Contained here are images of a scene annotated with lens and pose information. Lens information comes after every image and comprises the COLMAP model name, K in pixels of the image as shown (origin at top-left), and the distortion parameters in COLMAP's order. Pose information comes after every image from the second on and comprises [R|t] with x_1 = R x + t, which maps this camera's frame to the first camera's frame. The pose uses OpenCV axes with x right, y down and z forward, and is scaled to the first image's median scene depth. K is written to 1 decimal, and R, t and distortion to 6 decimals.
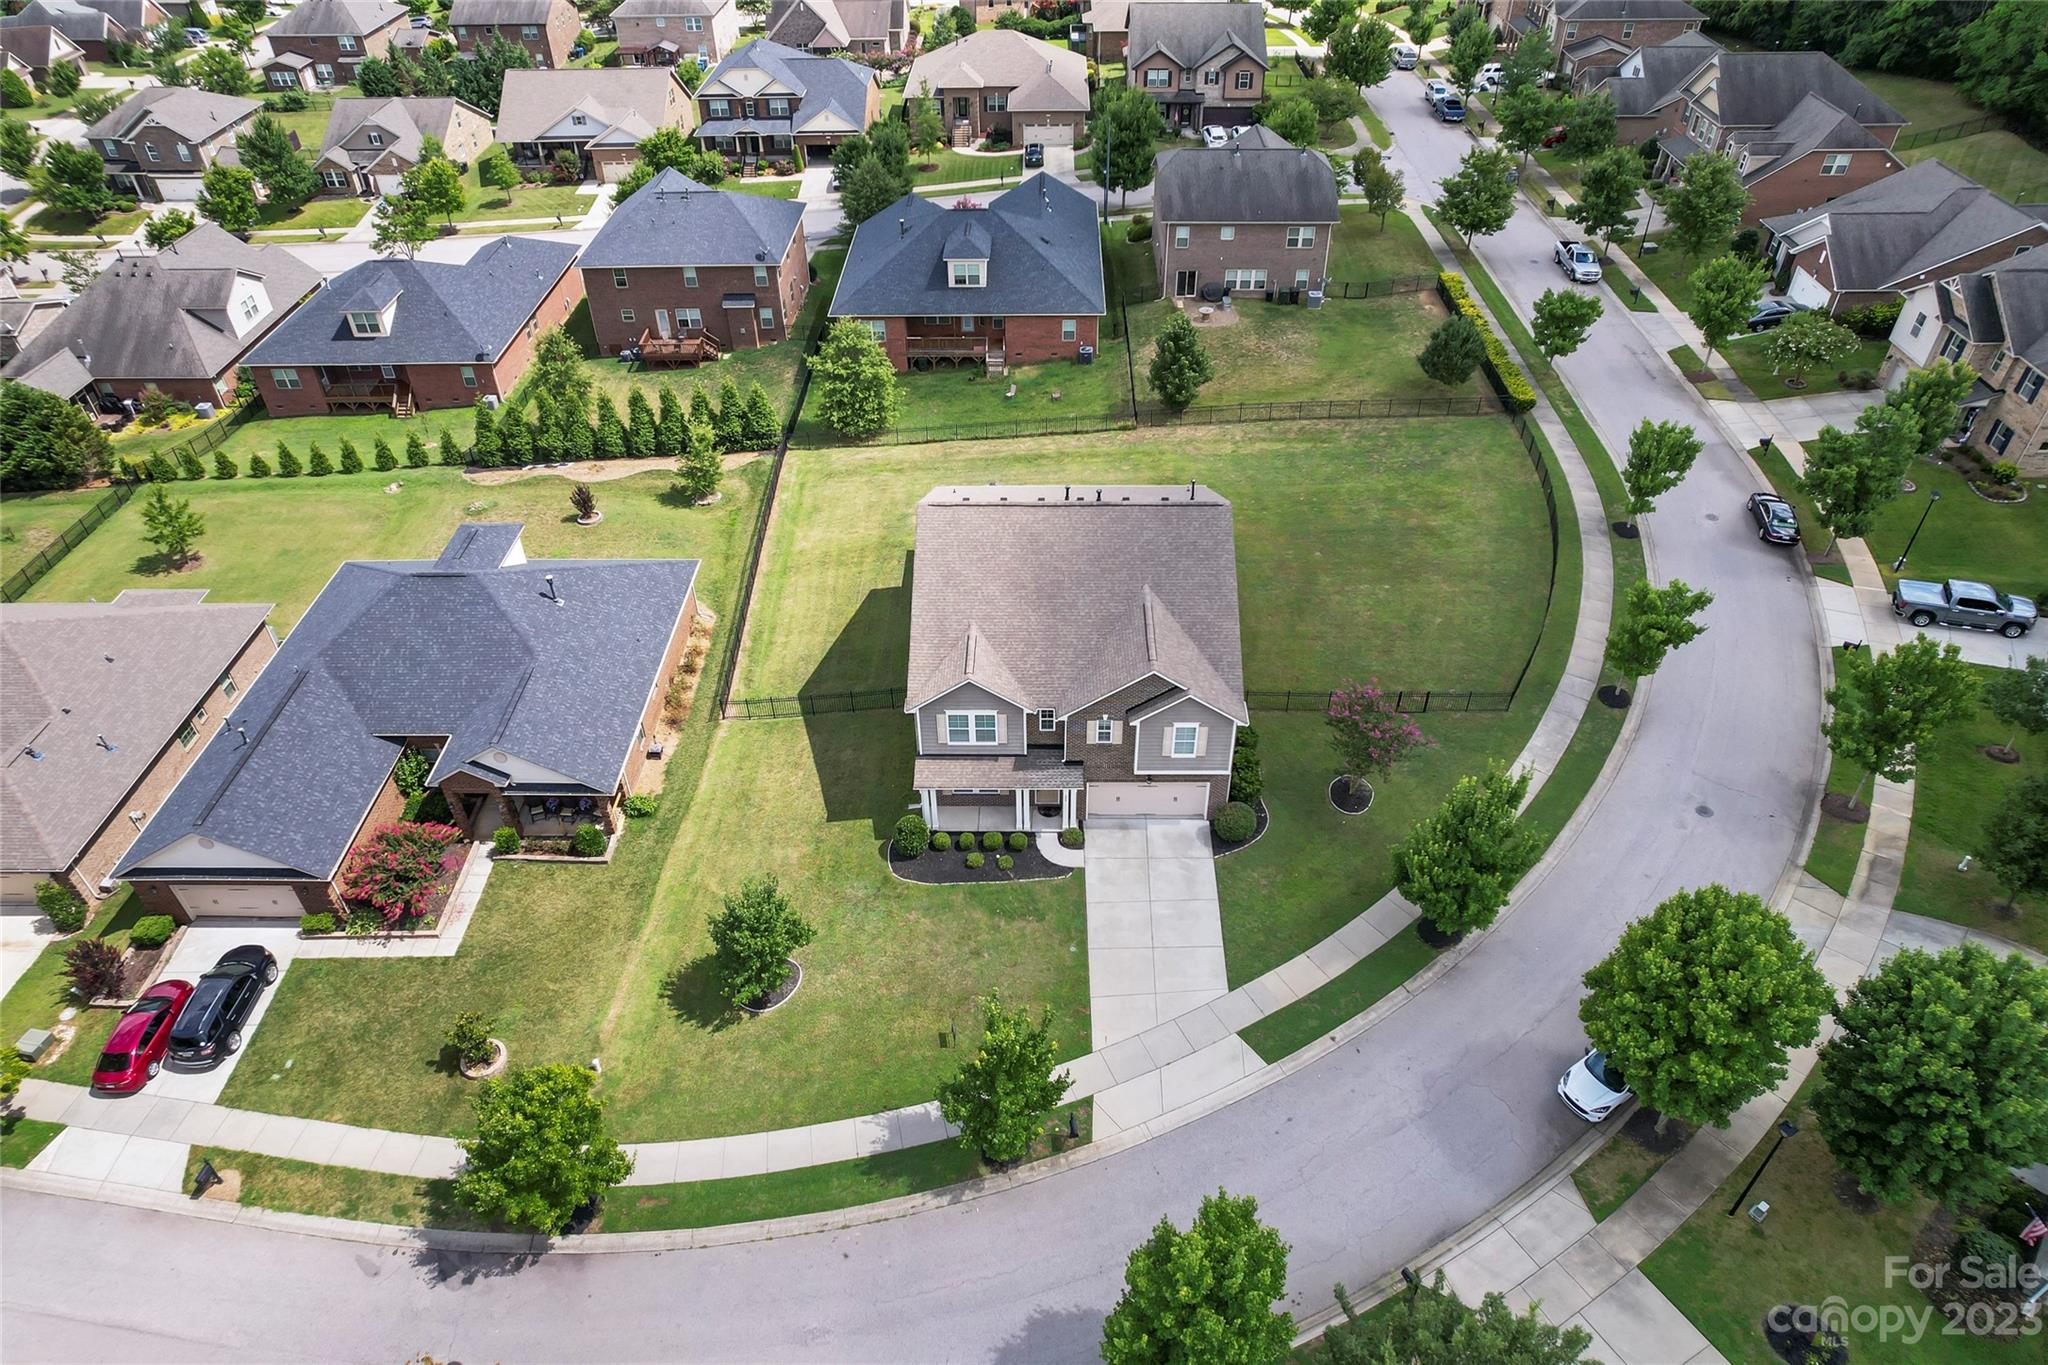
lens RADIAL K [[1308.3, 0, 1031.2], [0, 1308.3, 680.4], [0, 0, 1]] dist [-0.091011, 0.088740]
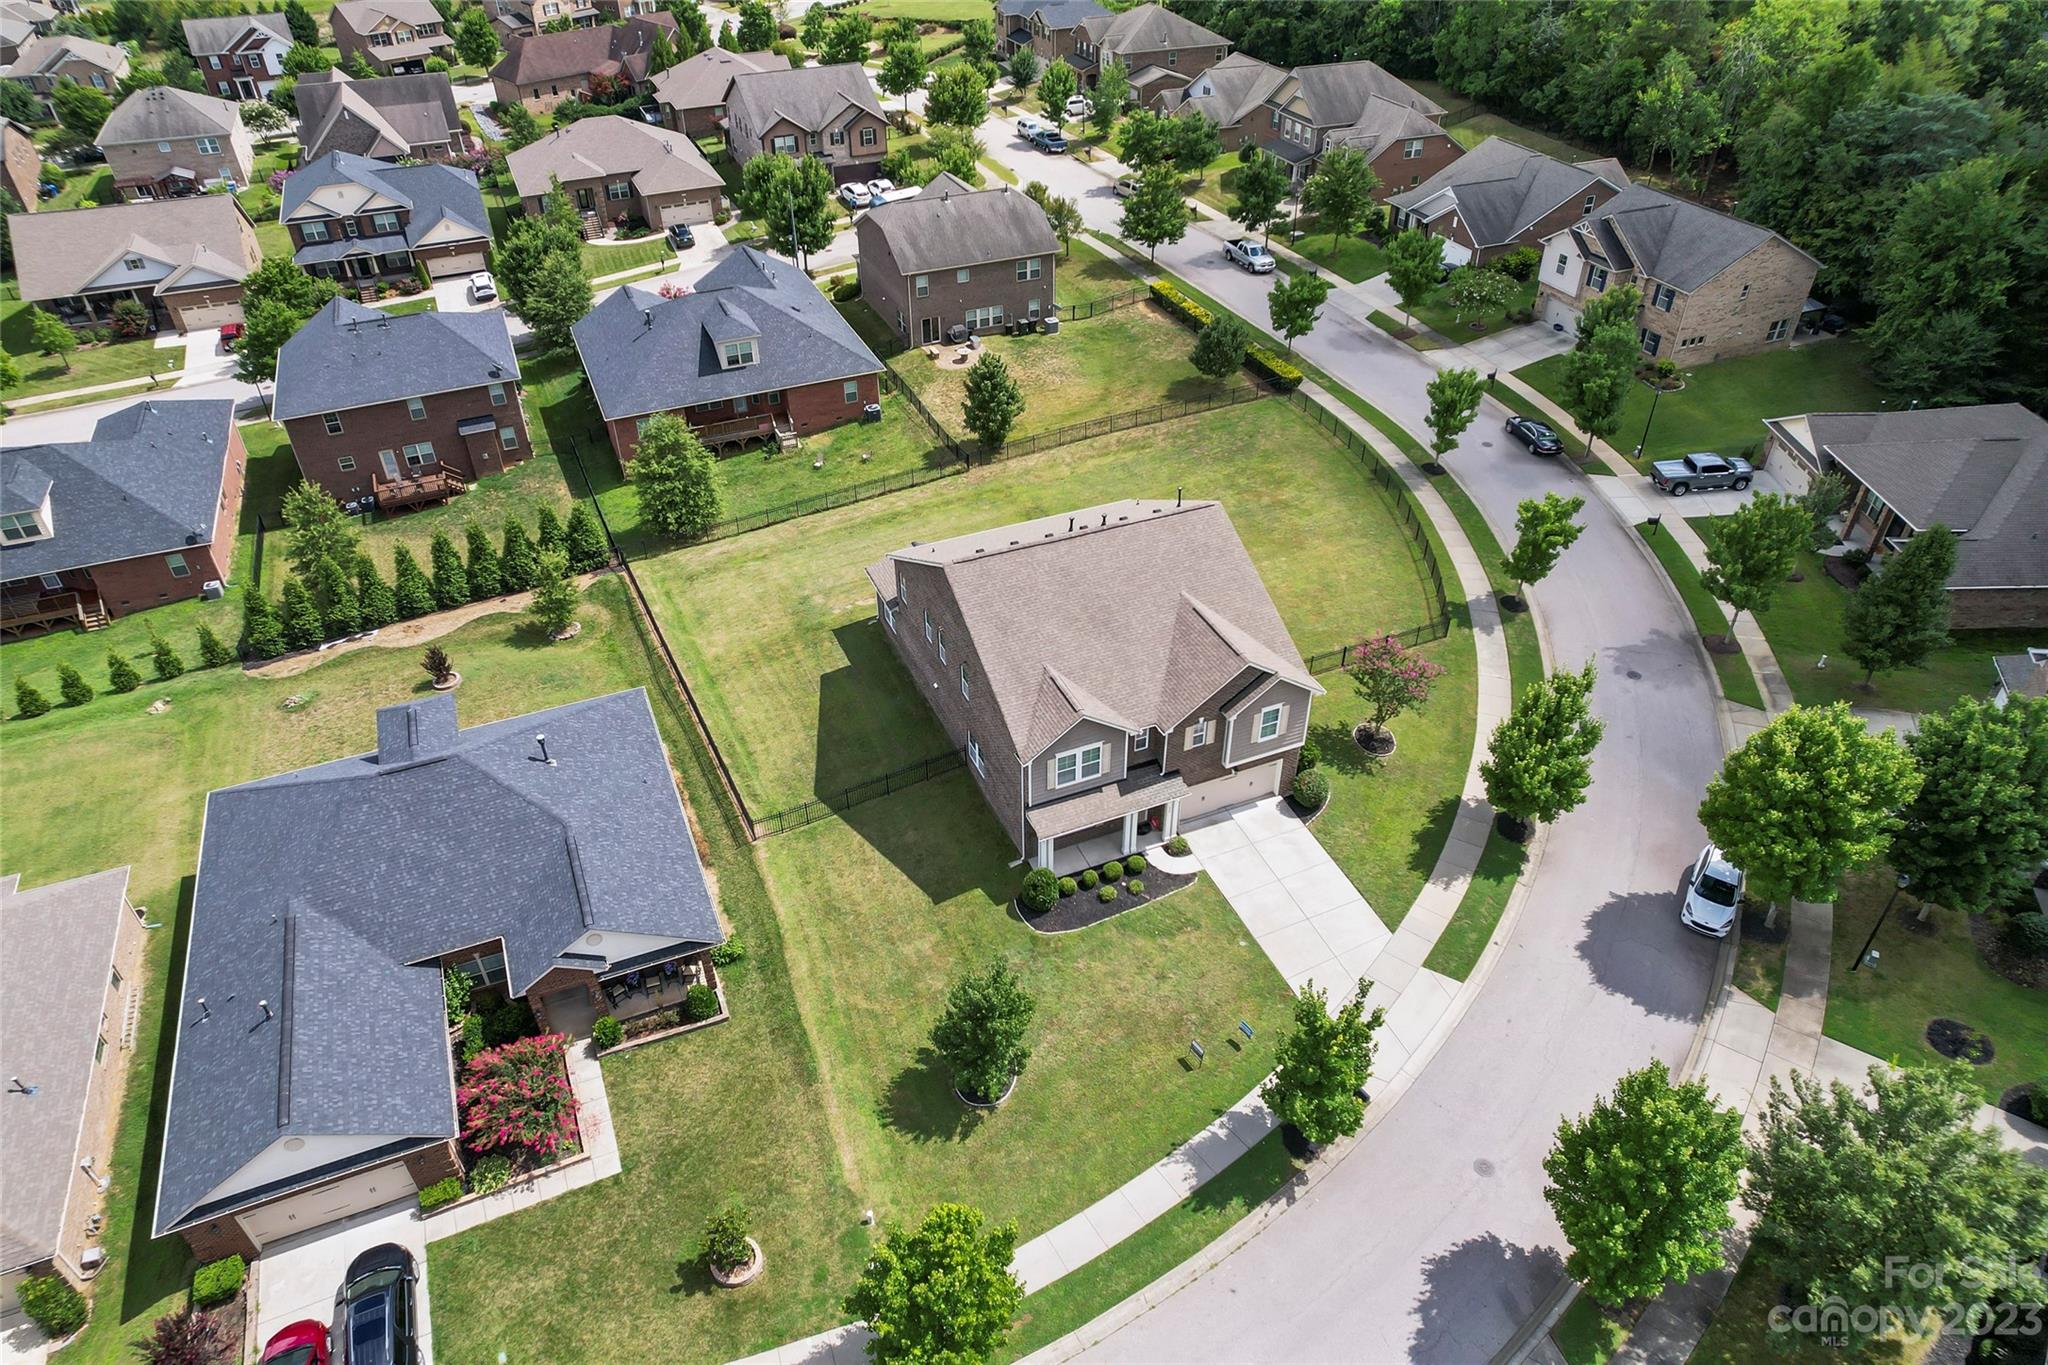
lens RADIAL K [[1308.3, 0, 1031.2], [0, 1308.3, 680.4], [0, 0, 1]] dist [-0.091011, 0.088740]
pose [[0.914432, -0.239803, 0.326051, -0.244912], [0.254016, 0.967199, -0.001053, -0.021820], [-0.315104, 0.083785, 0.945352, 0.038263]]
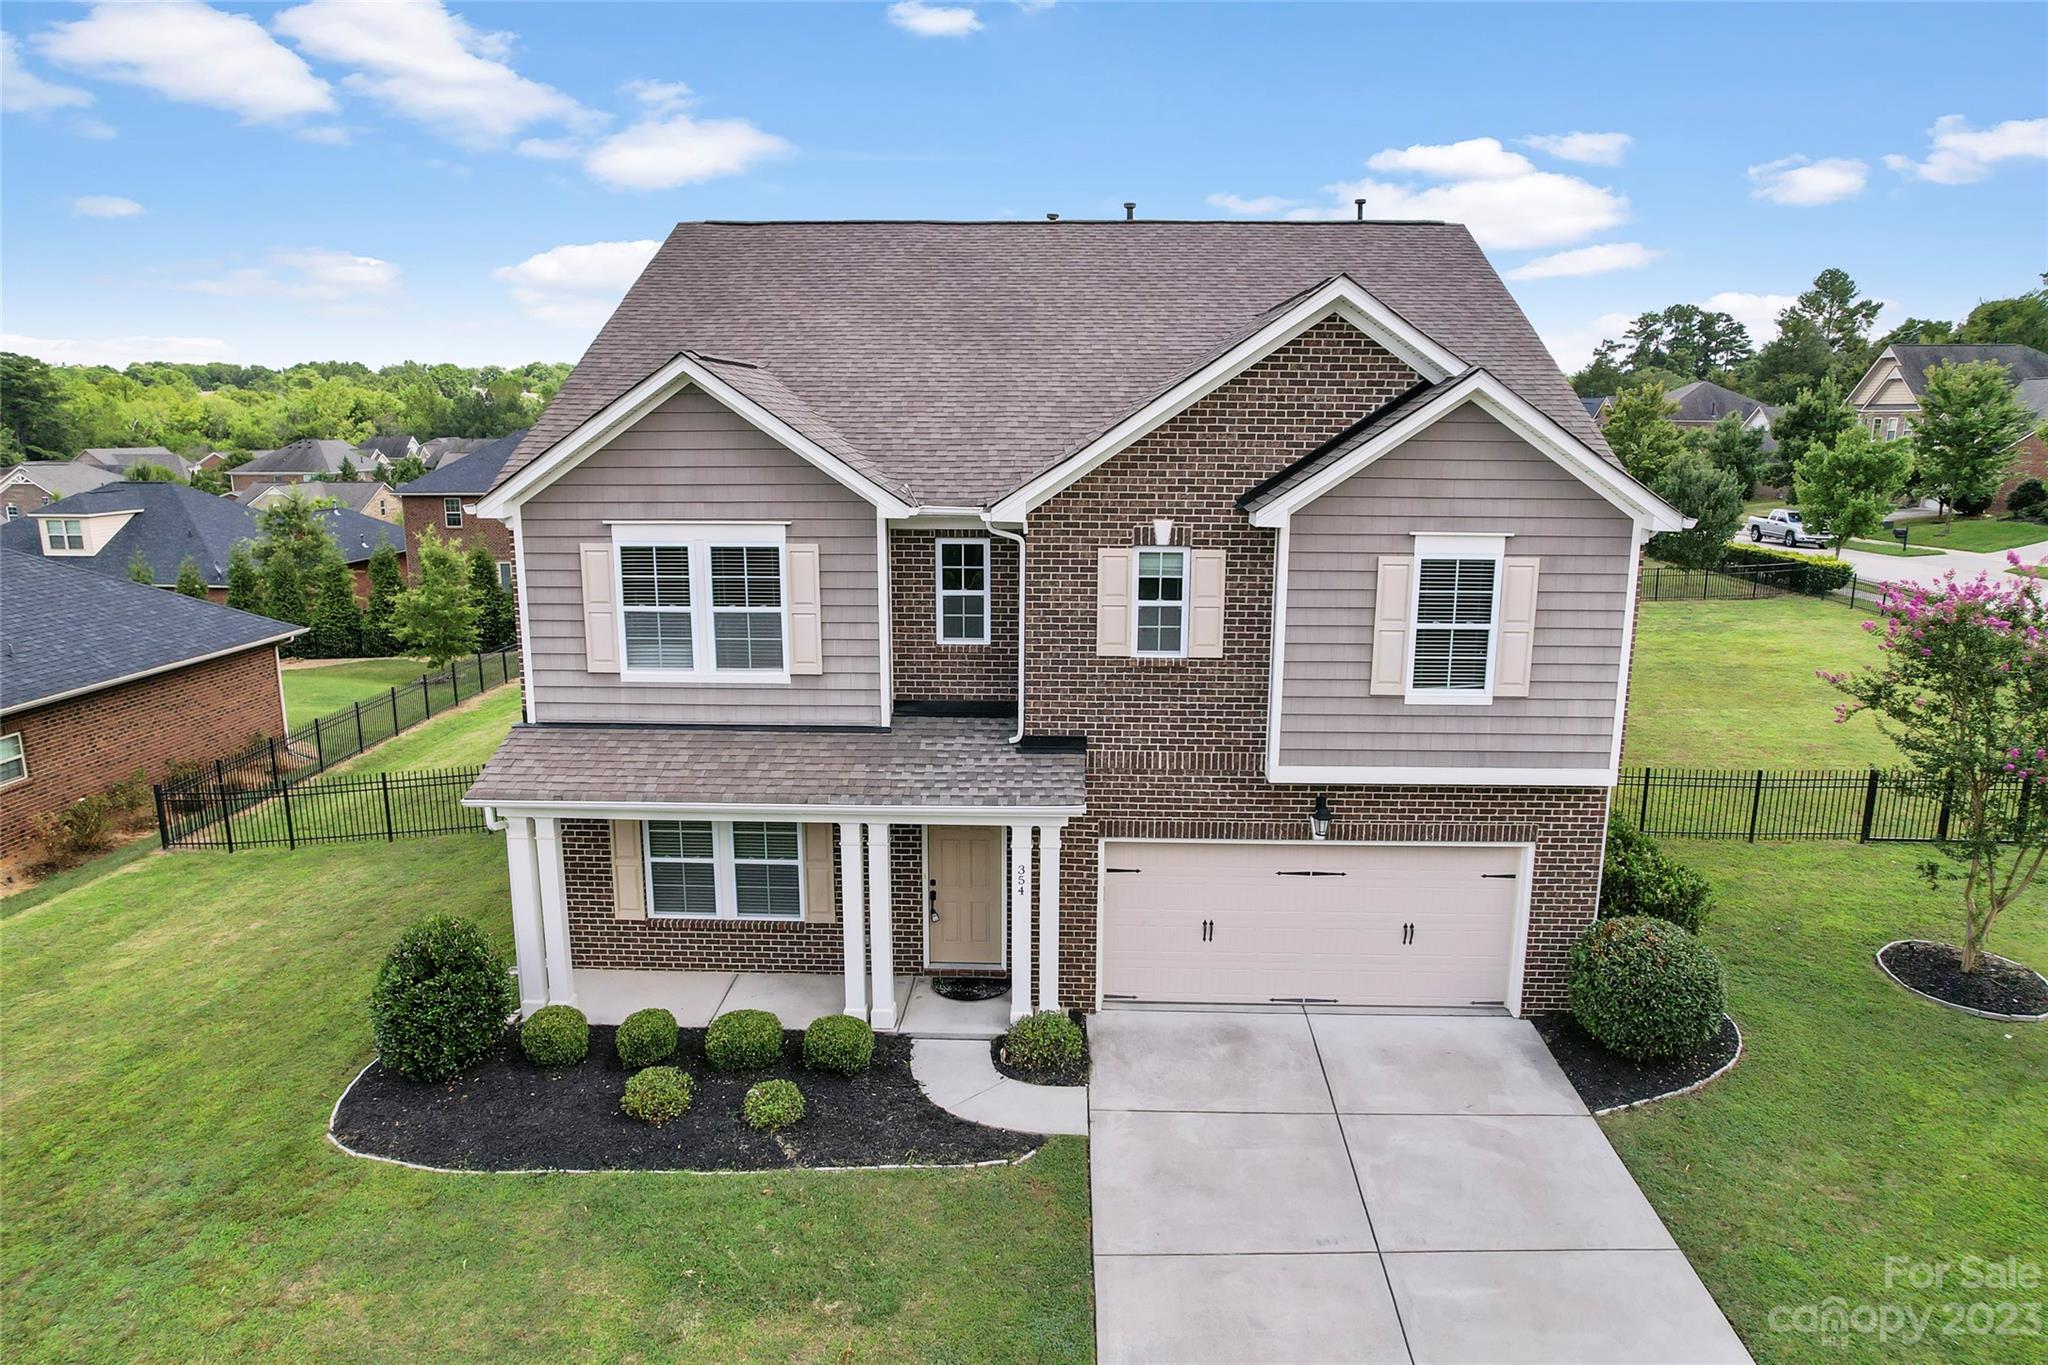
lens RADIAL K [[1333.1, 0, 1015.2], [0, 1333.1, 687.3], [0, 0, 1]] dist [-0.071170, 0.048958]
pose [[0.999436, 0.015657, -0.029703, 0.021116], [-0.027528, 0.888604, -0.457849, 0.116800], [0.019226, 0.458408, 0.888534, 0.470773]]
